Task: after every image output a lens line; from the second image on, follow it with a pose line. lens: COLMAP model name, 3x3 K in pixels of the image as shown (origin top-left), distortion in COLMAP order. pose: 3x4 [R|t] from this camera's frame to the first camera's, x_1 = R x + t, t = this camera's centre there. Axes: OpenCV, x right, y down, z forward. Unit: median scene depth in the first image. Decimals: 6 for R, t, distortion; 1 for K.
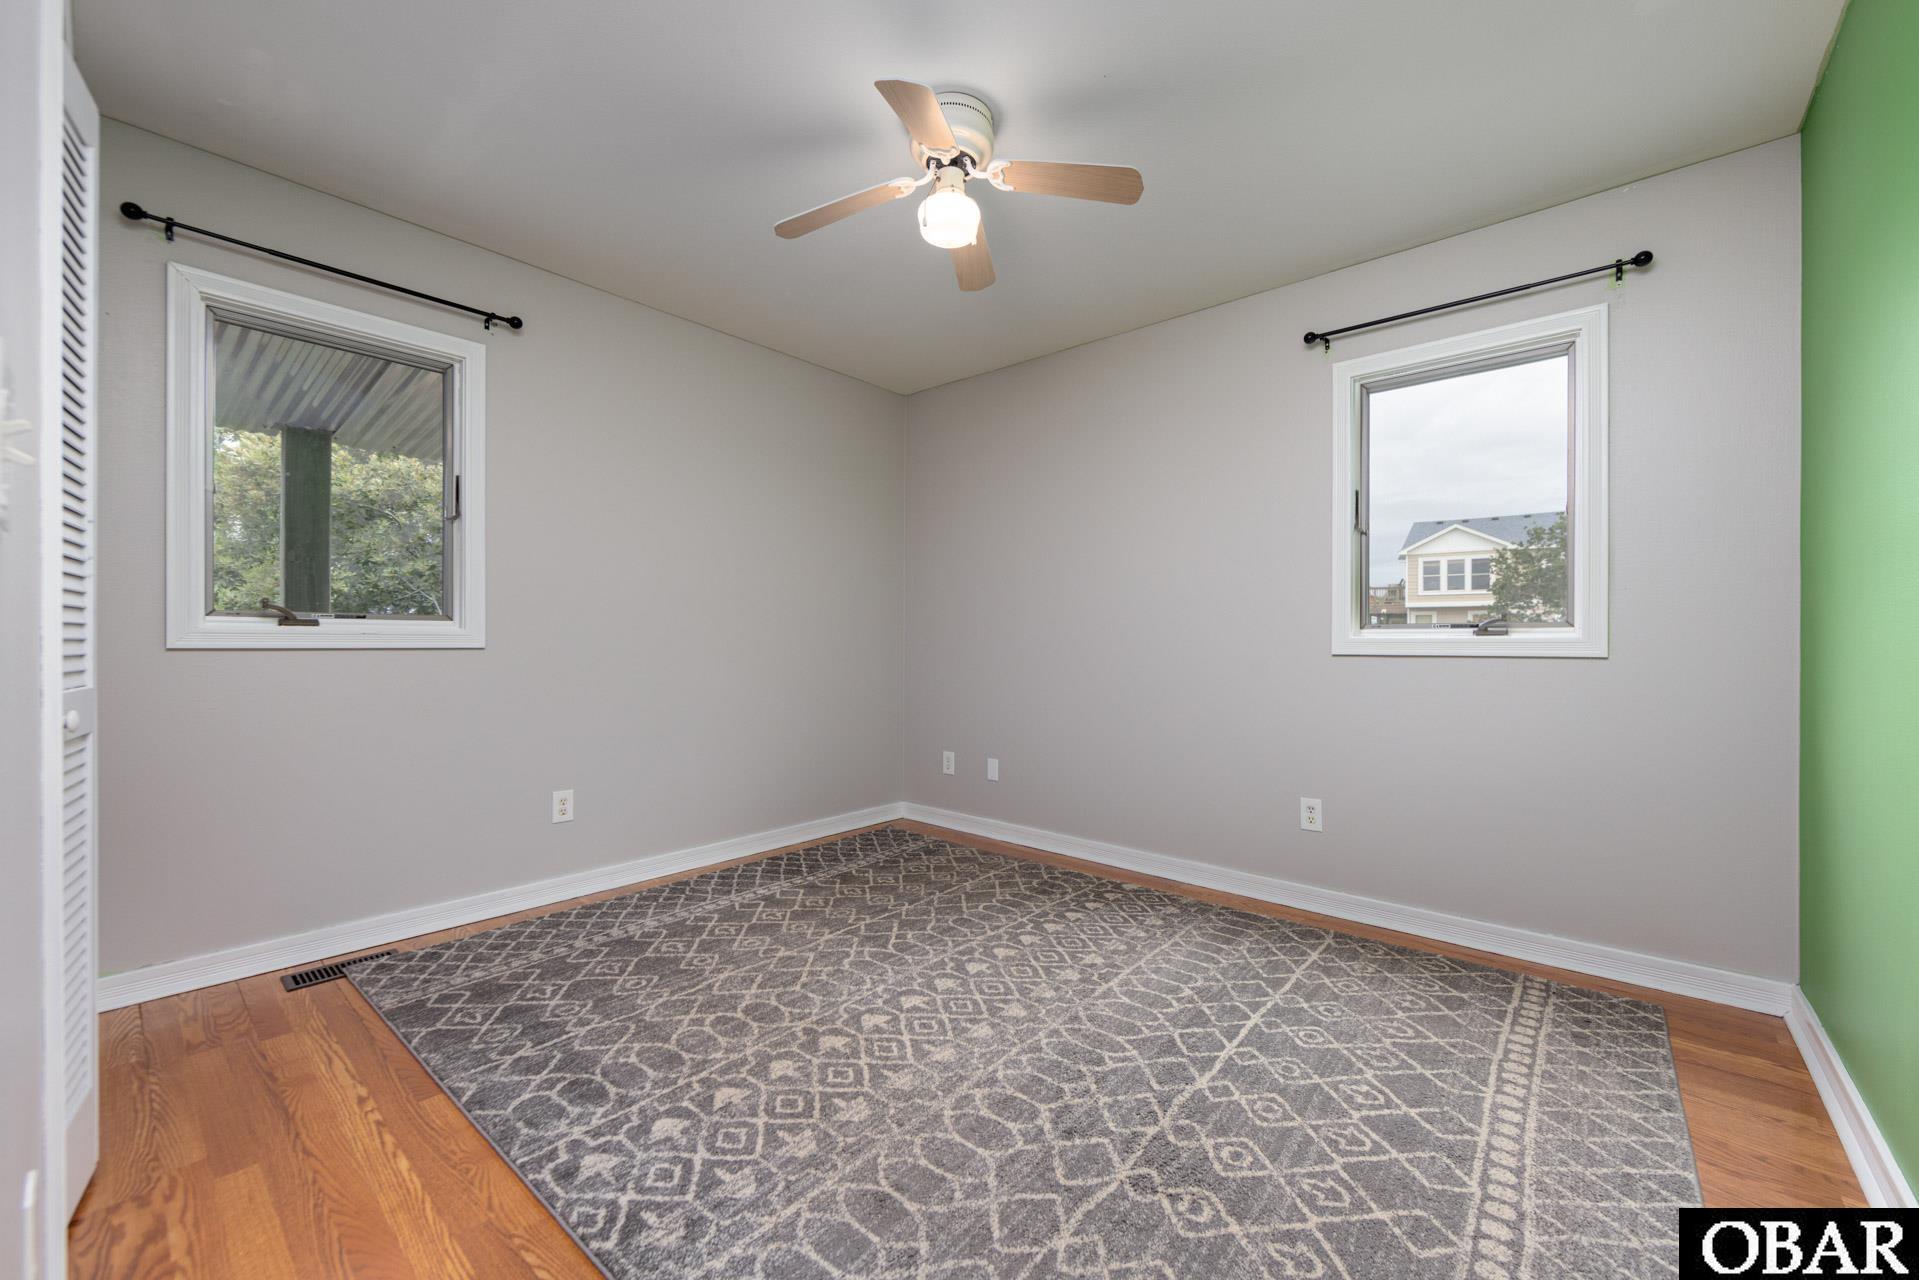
lens RADIAL K [[749.7, 0, 964.2], [0, 749.7, 645.9], [0, 0, 1]] dist [-0.002574, -0.000531]
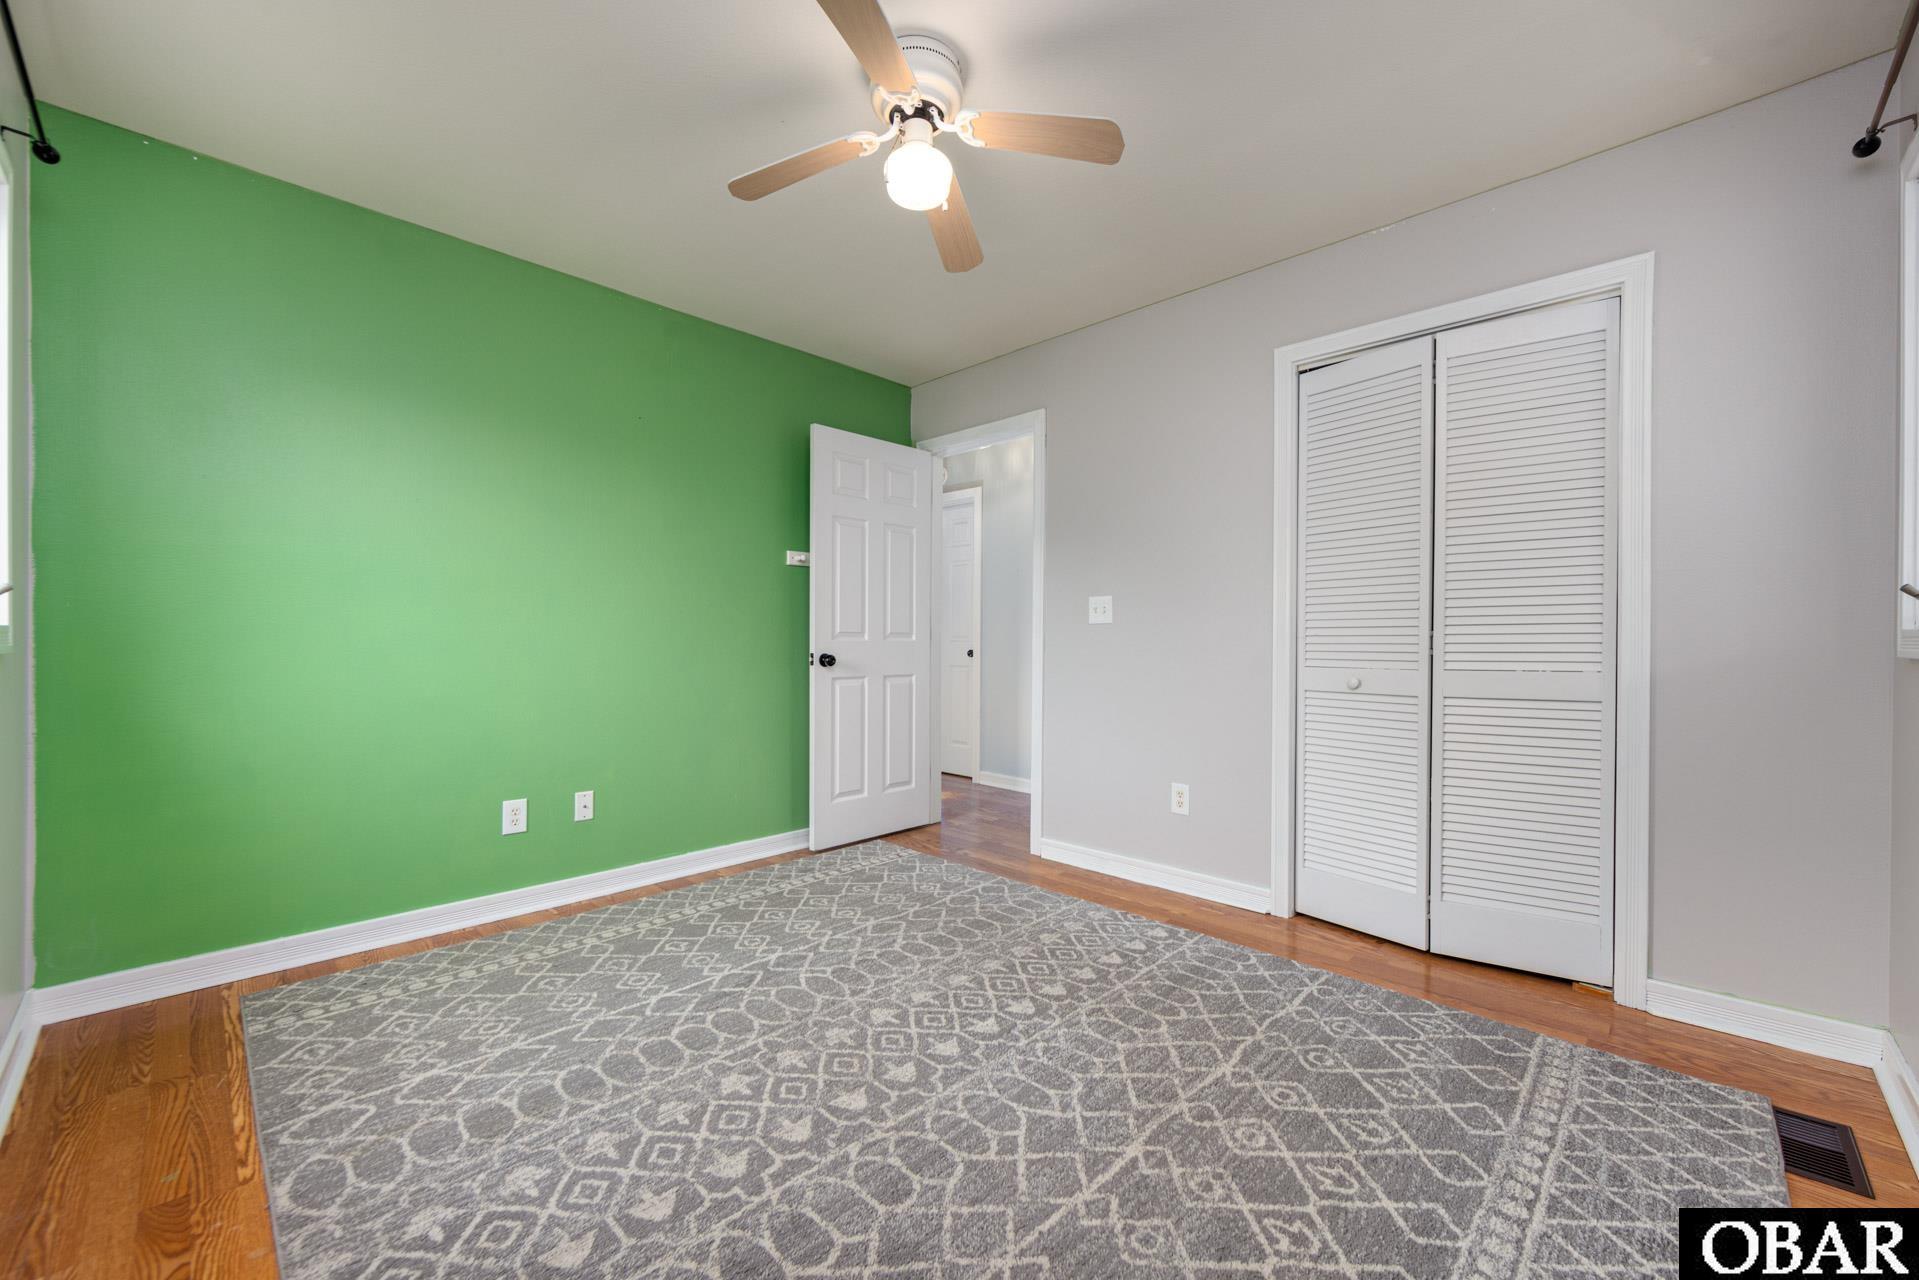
lens RADIAL K [[749.7, 0, 964.2], [0, 749.7, 645.9], [0, 0, 1]] dist [-0.002574, -0.000531]
pose [[-0.996669, -0.010816, 0.080829, -0.110470], [-0.009787, 0.999866, 0.013124, -0.011201], [-0.080960, 0.012289, -0.996642, 1.885946]]
